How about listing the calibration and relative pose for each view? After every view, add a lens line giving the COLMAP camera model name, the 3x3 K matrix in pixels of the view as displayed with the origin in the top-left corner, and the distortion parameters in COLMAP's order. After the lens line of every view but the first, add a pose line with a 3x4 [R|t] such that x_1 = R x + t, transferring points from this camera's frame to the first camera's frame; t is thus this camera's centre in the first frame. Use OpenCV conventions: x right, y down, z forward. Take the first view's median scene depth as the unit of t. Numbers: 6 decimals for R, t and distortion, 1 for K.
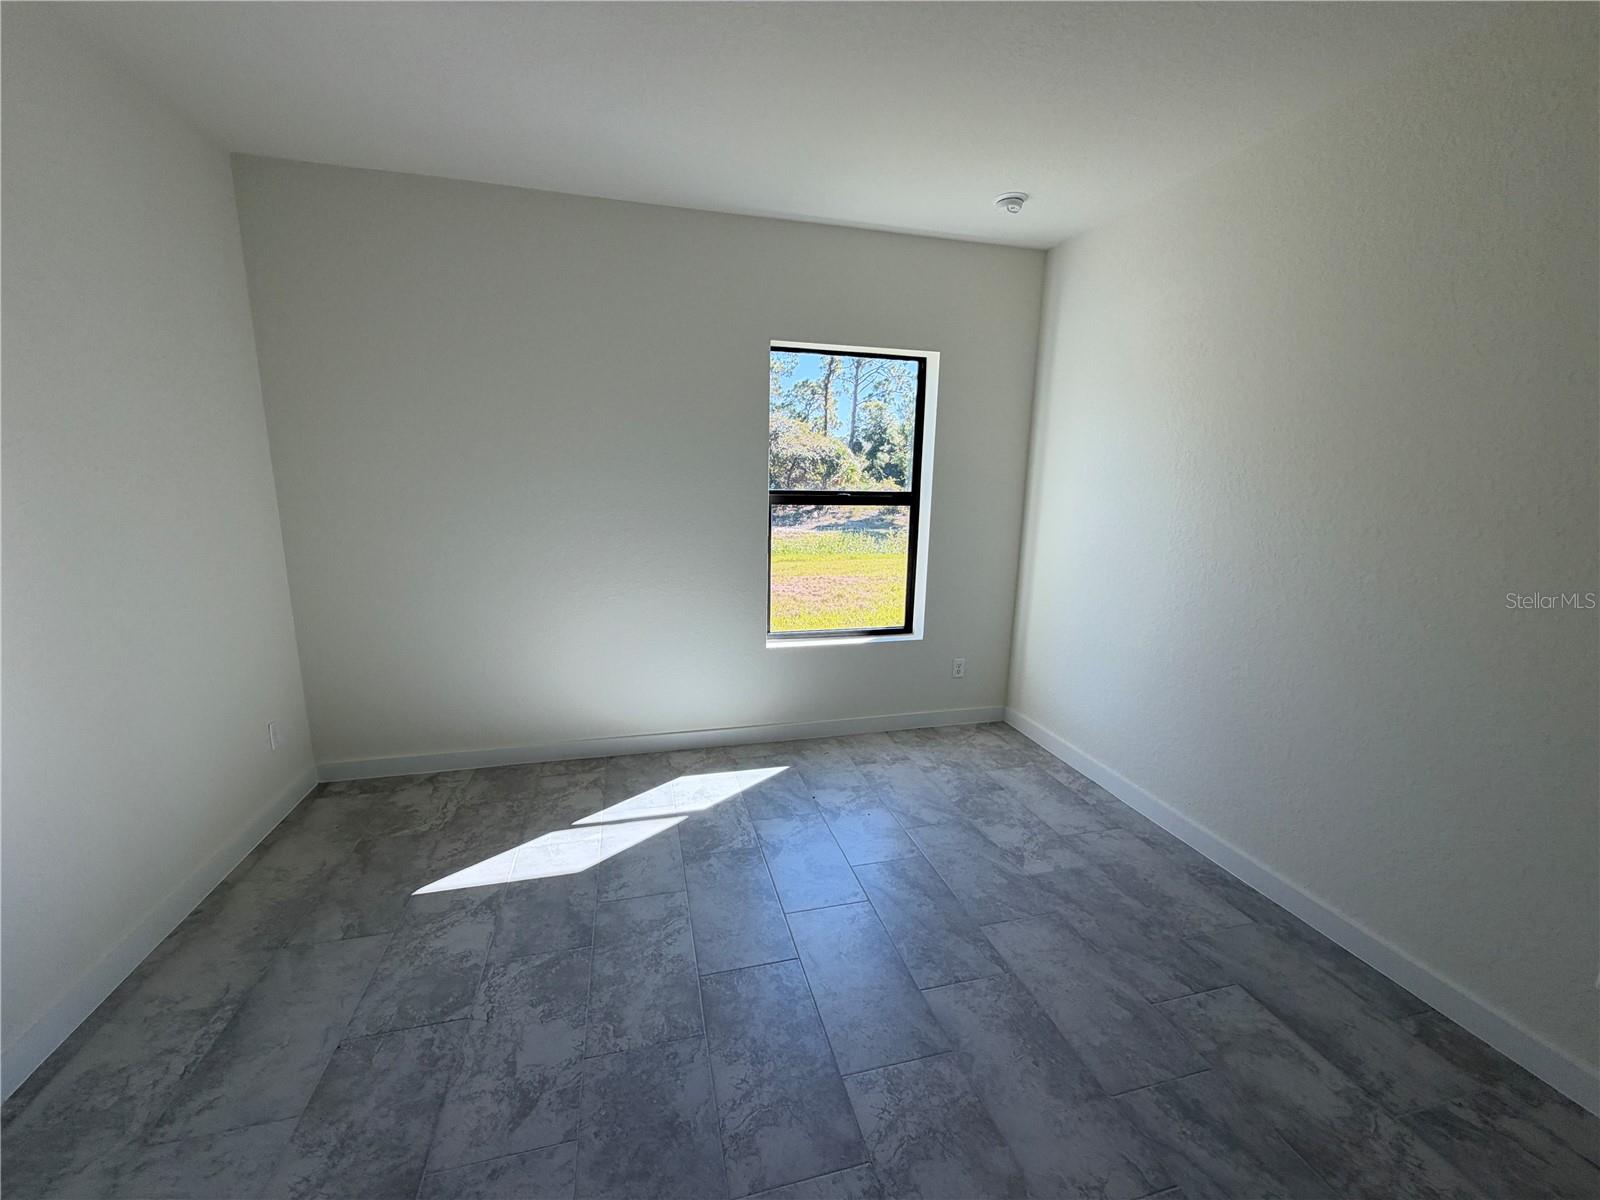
lens RADIAL K [[636.8, 0, 790.9], [0, 636.8, 597.1], [0, 0, 1]] dist [-0.001958, 0.000330]
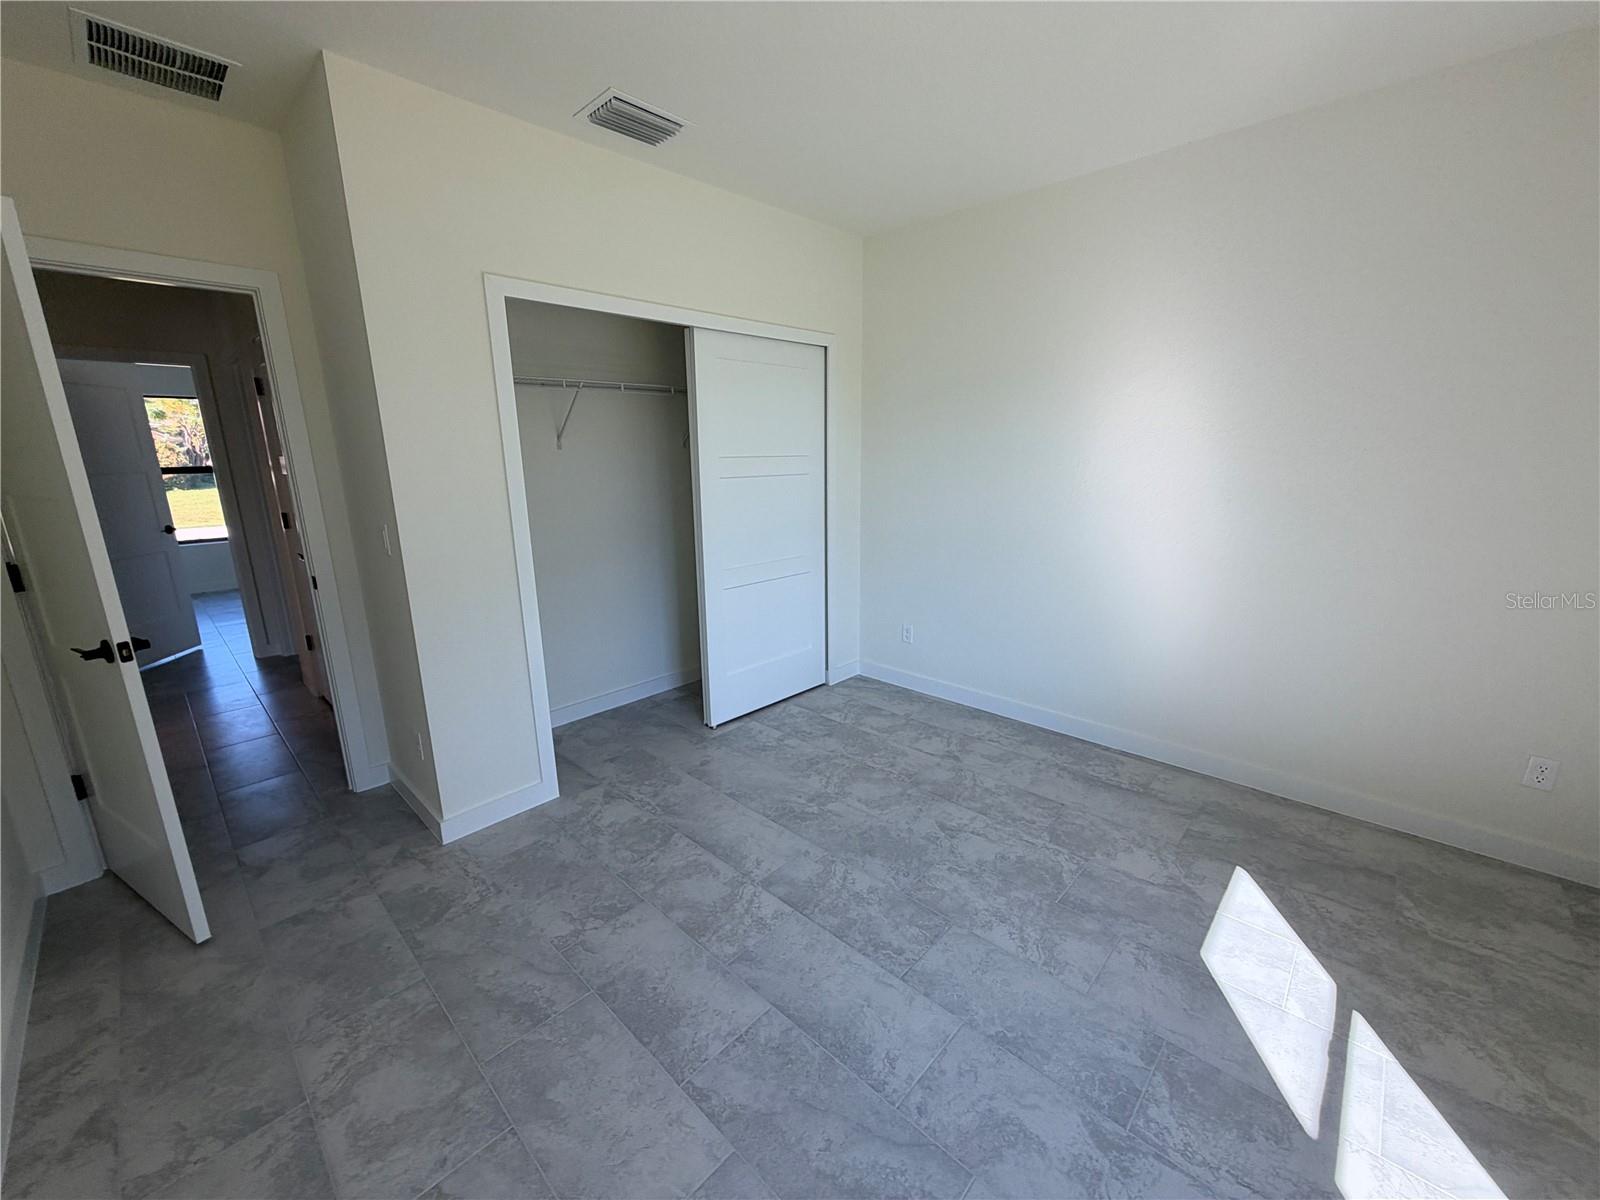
lens RADIAL K [[636.8, 0, 803.8], [0, 636.8, 607.9], [0, 0, 1]] dist [-0.001958, 0.000330]
pose [[-0.841169, 0.125386, -0.526035, 0.578955], [-0.104773, 0.916528, 0.386004, -0.285746], [0.530526, 0.379808, -0.757818, 1.497497]]
